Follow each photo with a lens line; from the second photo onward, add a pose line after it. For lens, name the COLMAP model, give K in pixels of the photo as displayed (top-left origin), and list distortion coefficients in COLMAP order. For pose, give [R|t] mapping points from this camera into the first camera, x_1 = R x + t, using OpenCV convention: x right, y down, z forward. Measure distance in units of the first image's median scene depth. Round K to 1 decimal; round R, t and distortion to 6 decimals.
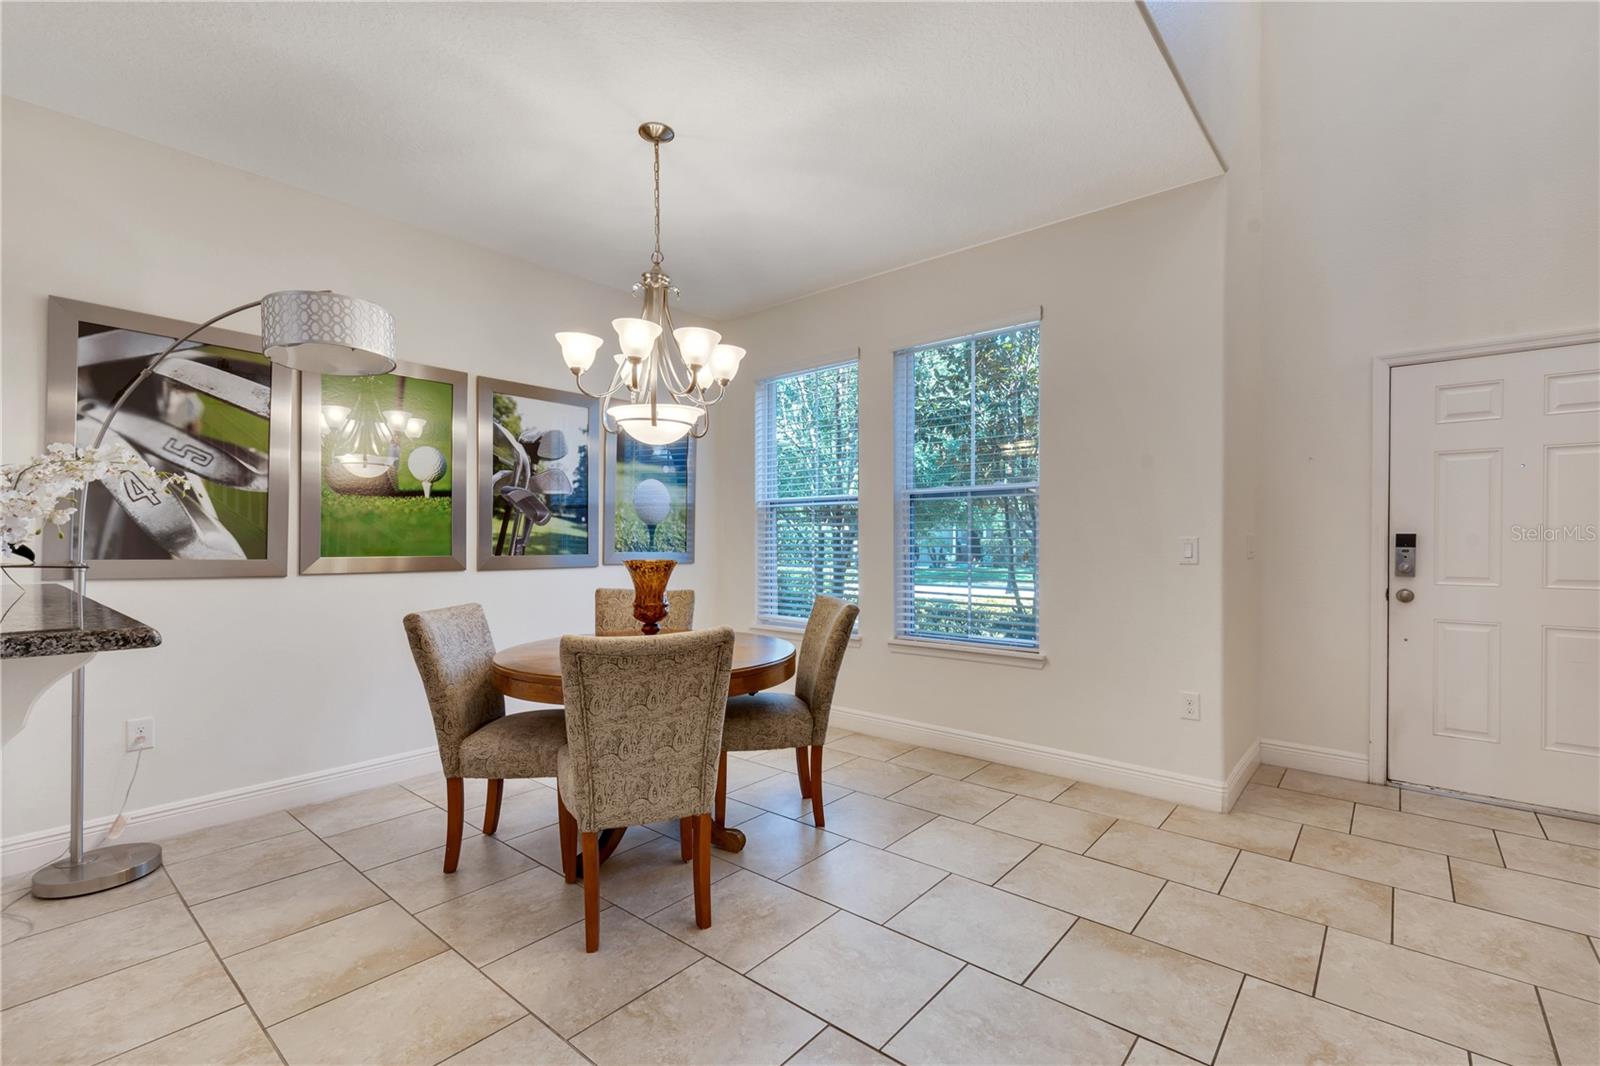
lens RADIAL K [[706.0, 0, 811.7], [0, 706.0, 544.9], [0, 0, 1]] dist [0.009522, -0.002785]
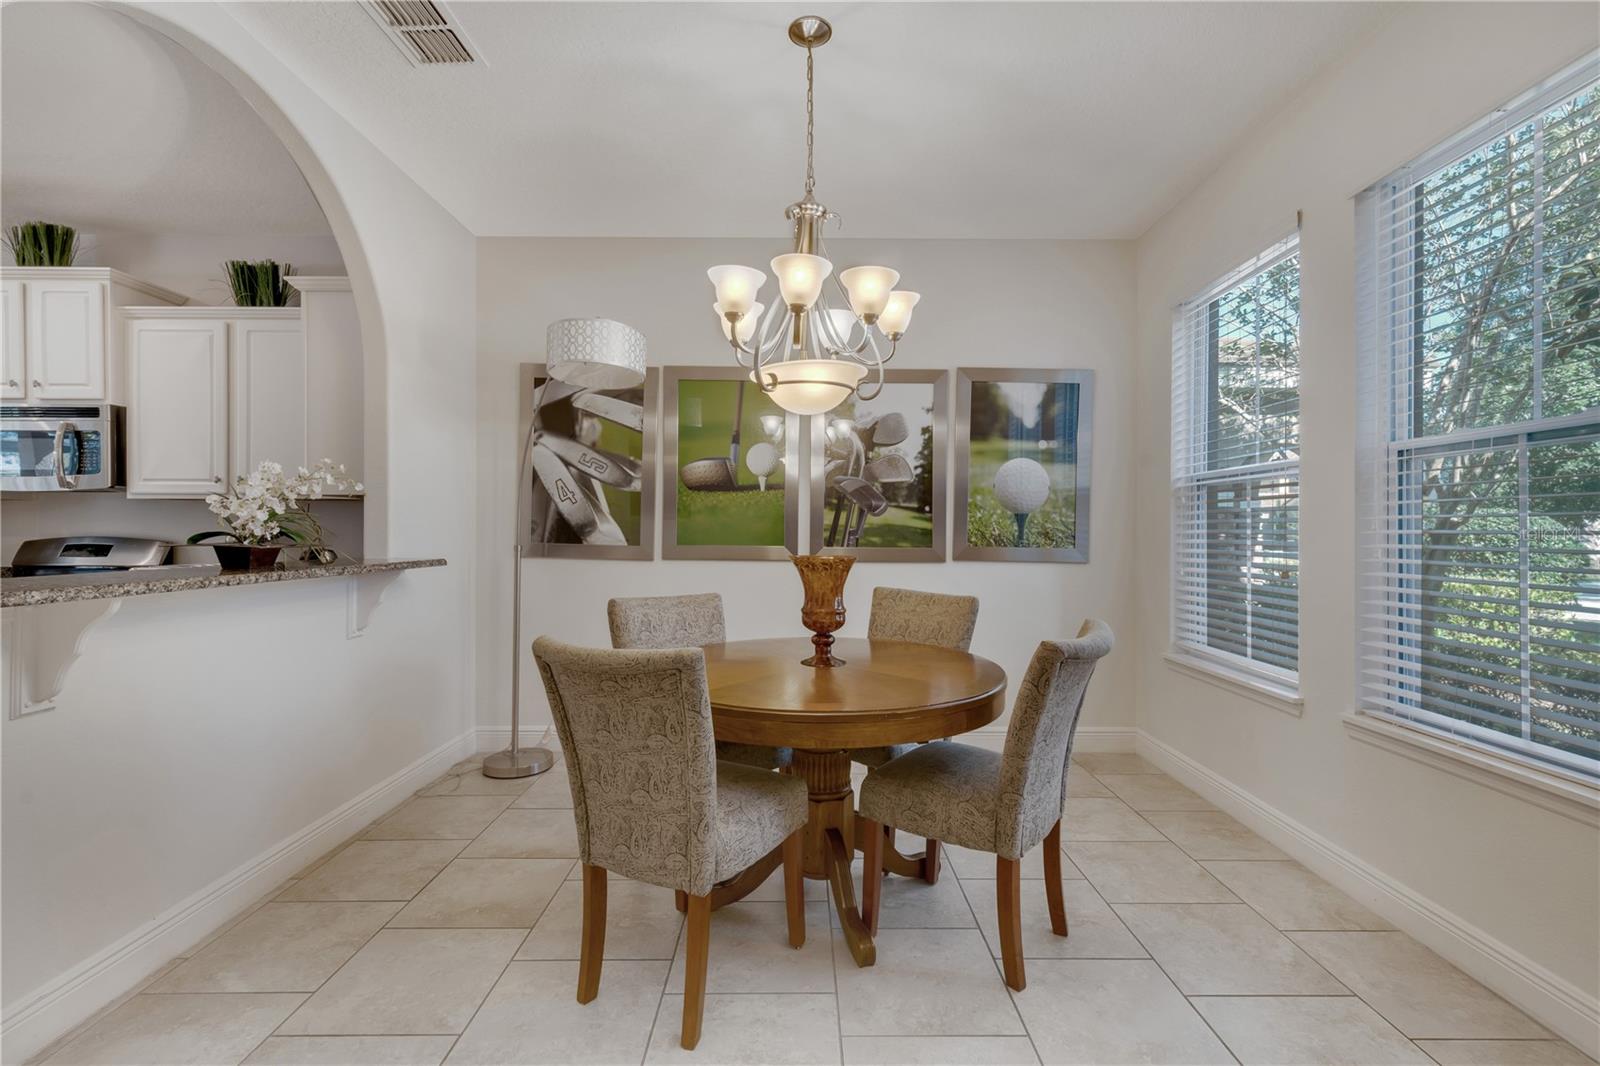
lens RADIAL K [[706.0, 0, 803.5], [0, 706.0, 528.2], [0, 0, 1]] dist [0.009522, -0.002785]
pose [[0.645466, 0.002119, -0.763786, 0.356657], [-0.011950, 0.999902, -0.007324, -0.004573], [0.763695, 0.013855, 0.645428, 0.424475]]
